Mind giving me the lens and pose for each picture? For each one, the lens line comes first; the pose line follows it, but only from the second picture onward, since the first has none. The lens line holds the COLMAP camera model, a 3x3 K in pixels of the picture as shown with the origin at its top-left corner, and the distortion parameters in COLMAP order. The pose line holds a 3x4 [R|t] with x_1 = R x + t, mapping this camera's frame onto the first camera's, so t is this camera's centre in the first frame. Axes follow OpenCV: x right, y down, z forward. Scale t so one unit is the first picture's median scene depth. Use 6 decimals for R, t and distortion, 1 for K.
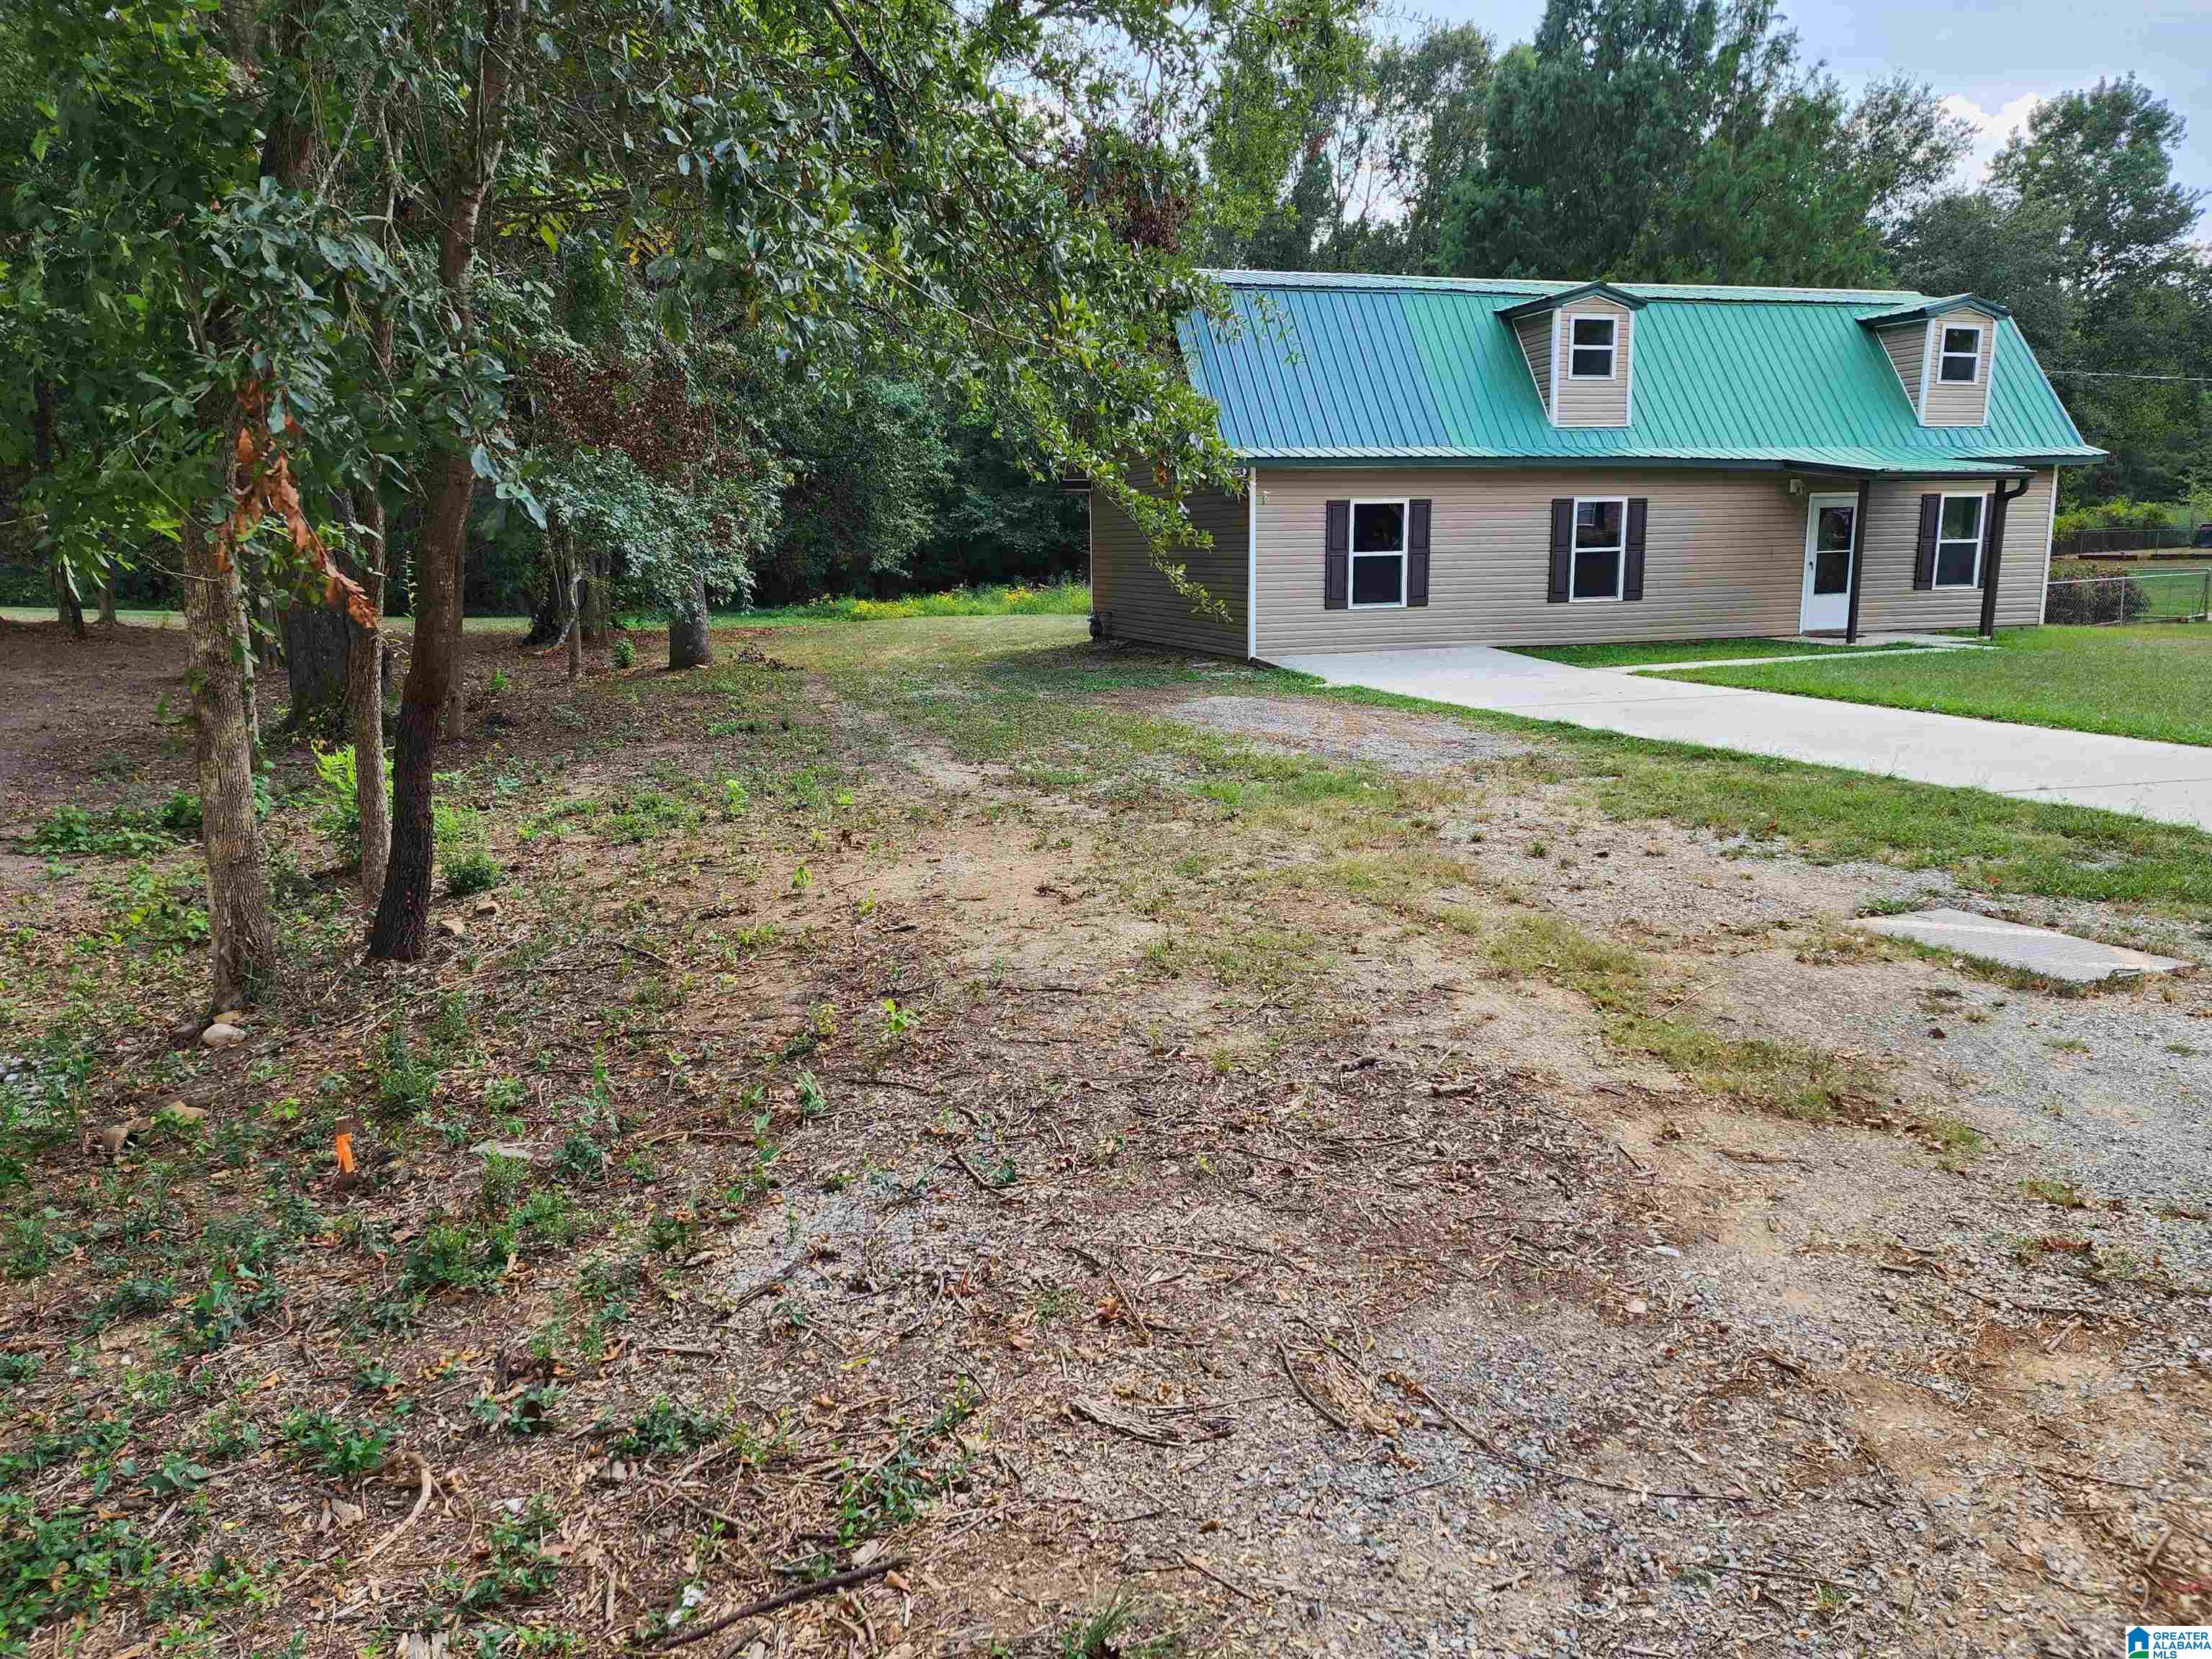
lens RADIAL K [[1455.6, 0, 1102.8], [0, 1455.6, 819.6], [0, 0, 1]] dist [-0.005315, 0.006871]
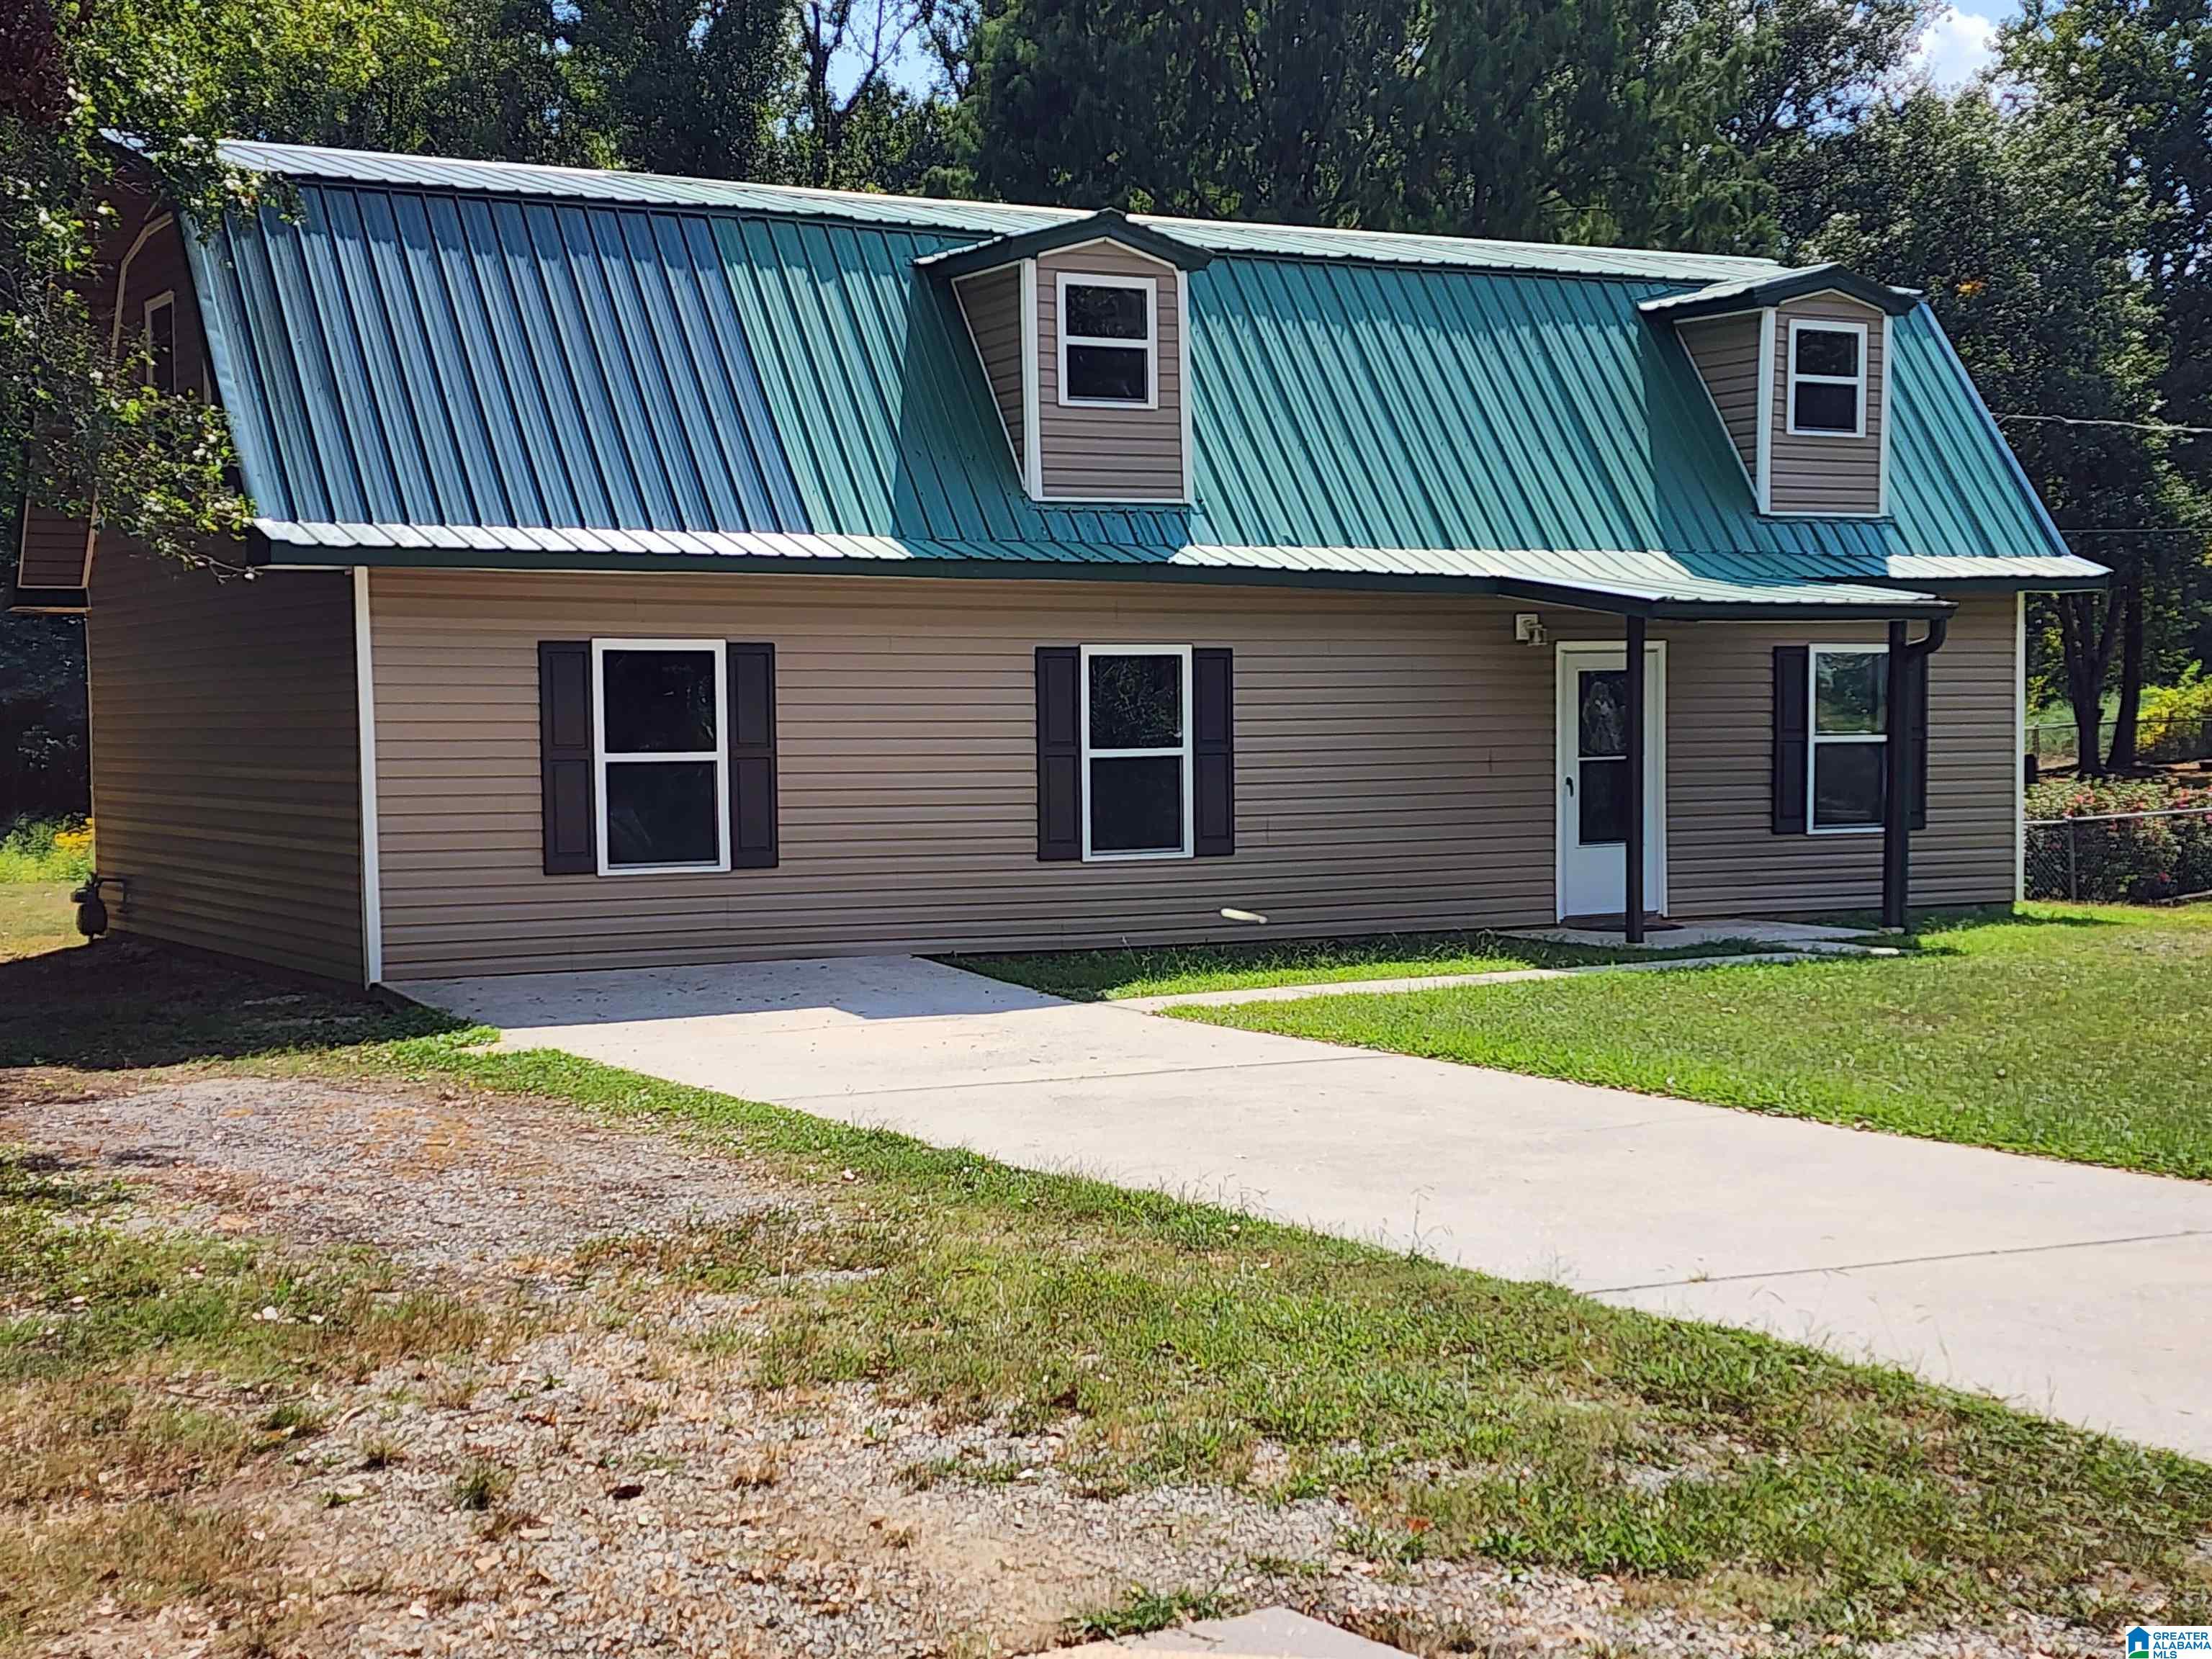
lens RADIAL K [[3080.0, 0, 1088.3], [0, 3080.0, 831.8], [0, 0, 1]] dist [0.193489, 0.000000]
pose [[0.972194, 0.000858, 0.234176, 0.085703], [0.035279, 0.988044, -0.150083, -0.007386], [-0.231505, 0.154172, 0.960540, 0.030492]]
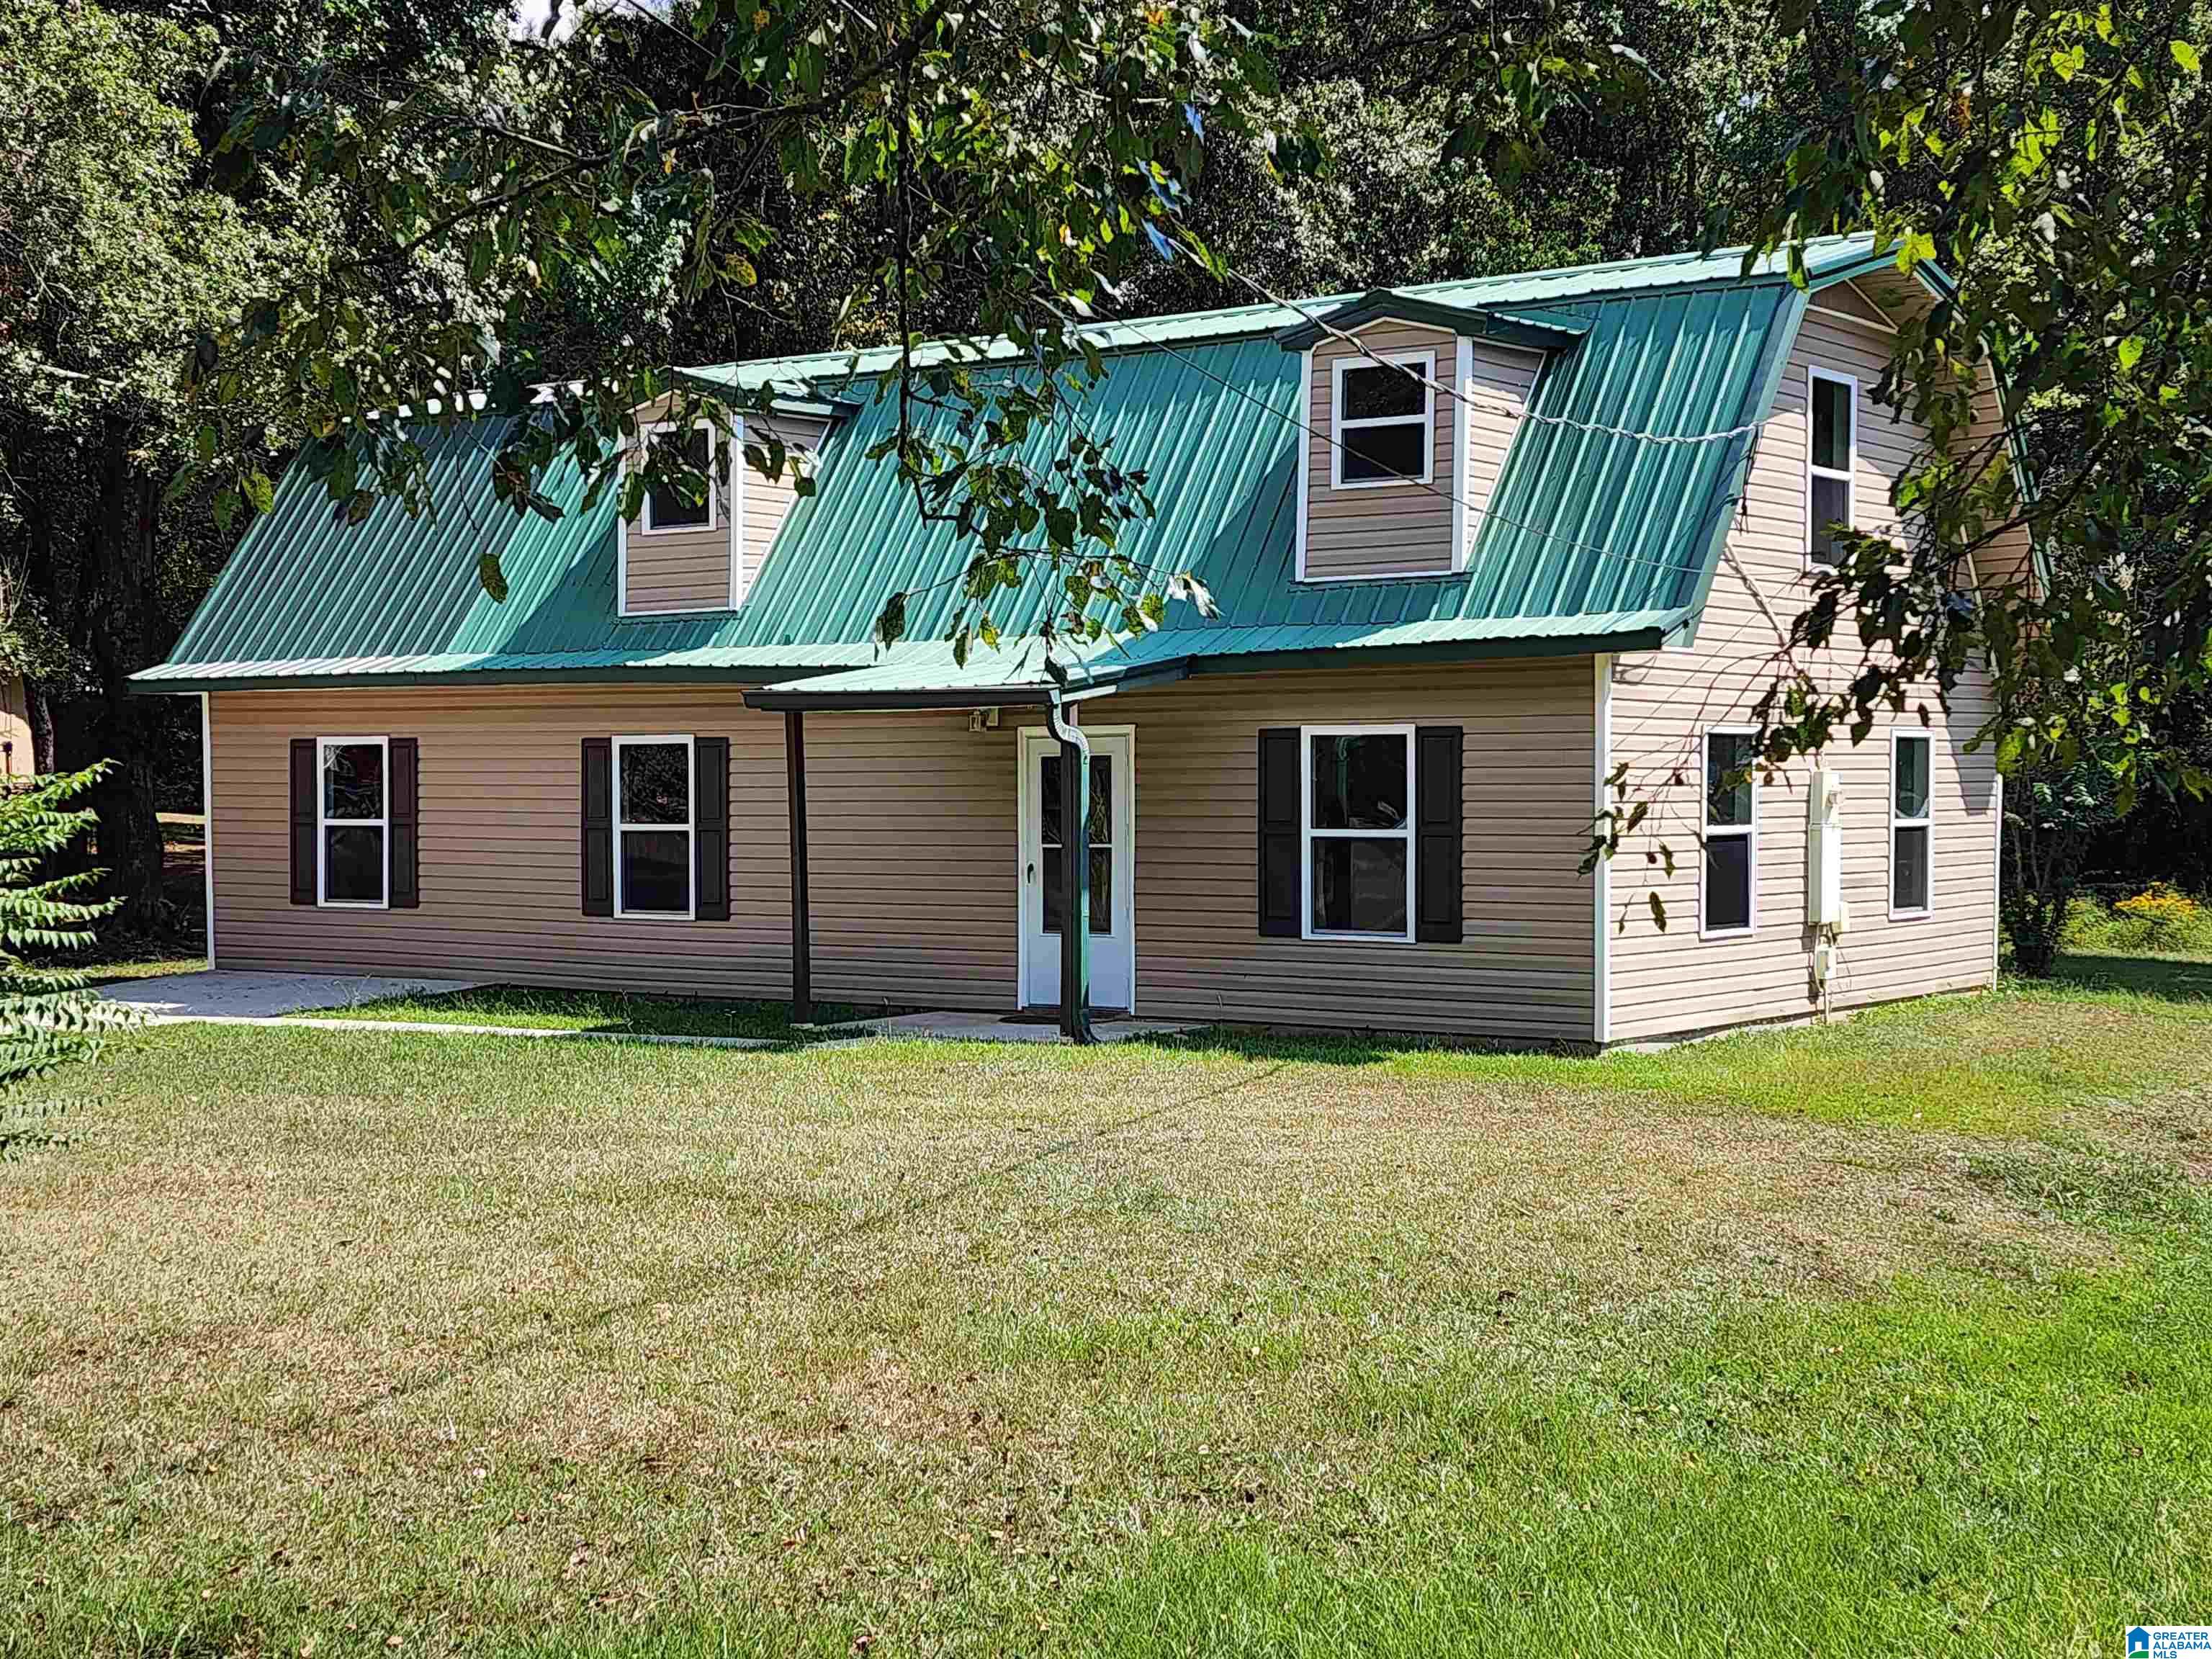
lens RADIAL K [[3080.0, 0, 1083.3], [0, 3080.0, 848.5], [0, 0, 1]] dist [0.193489, 0.000000]
pose [[0.618383, 0.031735, -0.785236, 1.311883], [-0.160370, 0.983254, -0.086556, -0.096502], [0.769340, 0.179453, 0.613117, 0.382557]]
